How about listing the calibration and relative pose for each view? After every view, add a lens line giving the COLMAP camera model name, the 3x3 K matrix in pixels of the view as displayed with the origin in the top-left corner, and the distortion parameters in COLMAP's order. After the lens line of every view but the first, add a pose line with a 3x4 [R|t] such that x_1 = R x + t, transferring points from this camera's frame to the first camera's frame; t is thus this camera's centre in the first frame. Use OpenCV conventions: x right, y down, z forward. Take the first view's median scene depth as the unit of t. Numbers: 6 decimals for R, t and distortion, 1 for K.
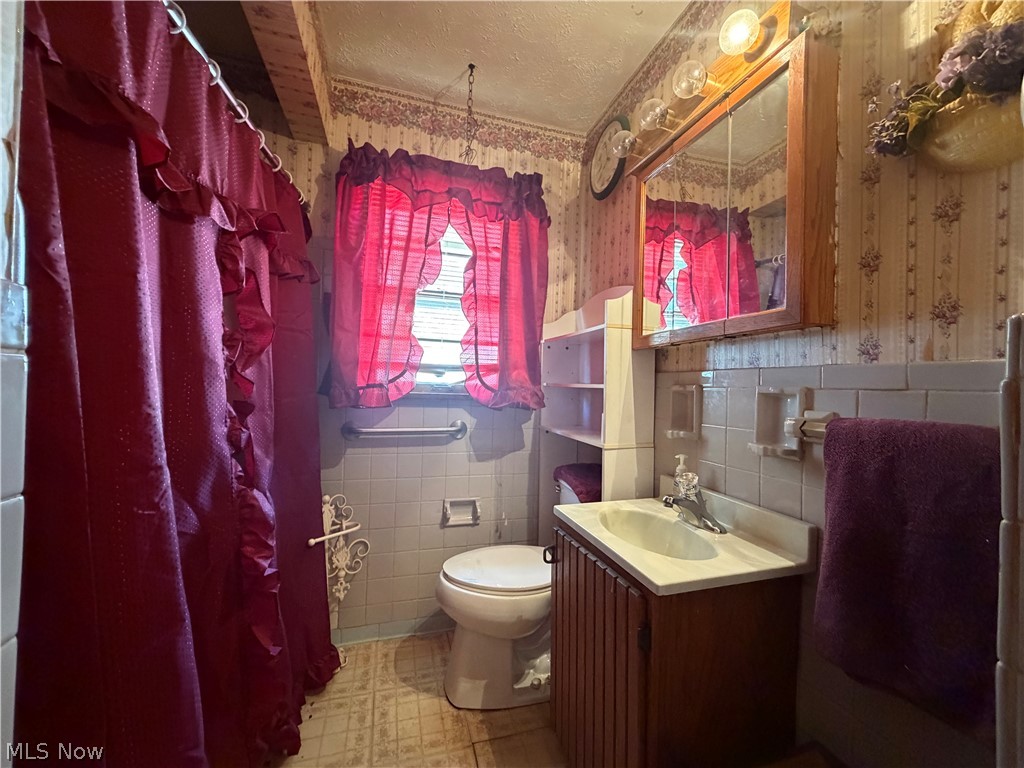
lens RADIAL K [[407.2, 0, 510.2], [0, 407.2, 383.6], [0, 0, 1]] dist [0.001266, 0.000035]
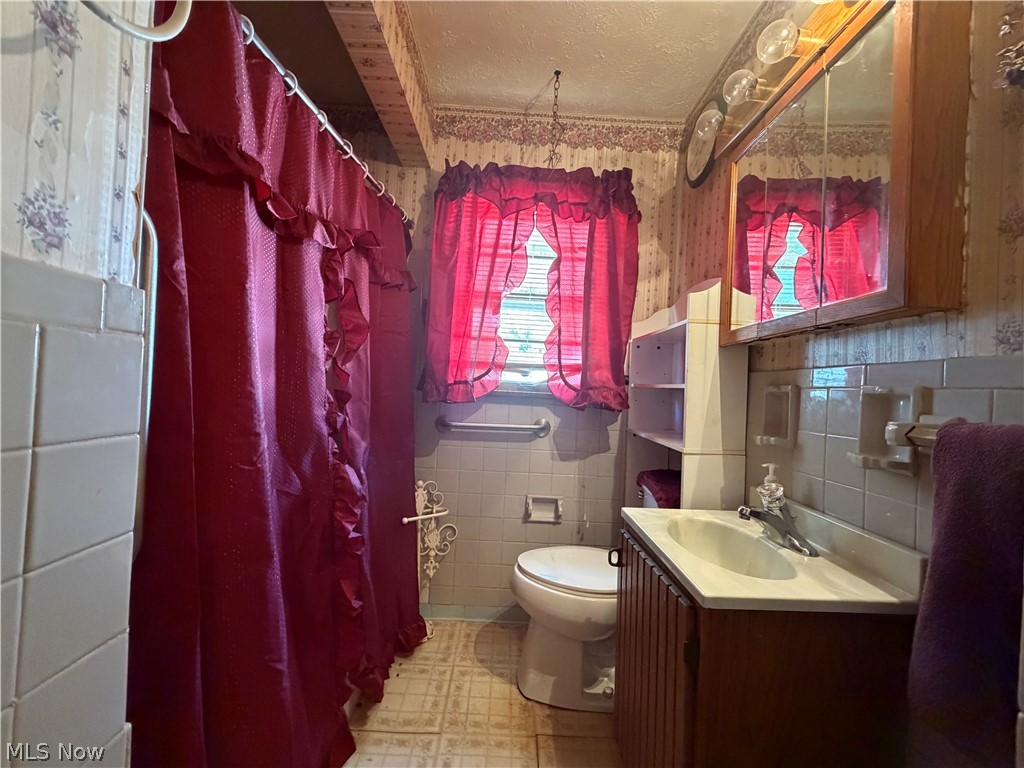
lens RADIAL K [[407.2, 0, 510.2], [0, 407.2, 383.6], [0, 0, 1]] dist [0.001266, 0.000035]
pose [[0.961031, 0.015957, -0.275979, 0.108736], [-0.019437, 0.999762, -0.009879, 0.018984], [0.275756, 0.014858, 0.961113, -0.007132]]
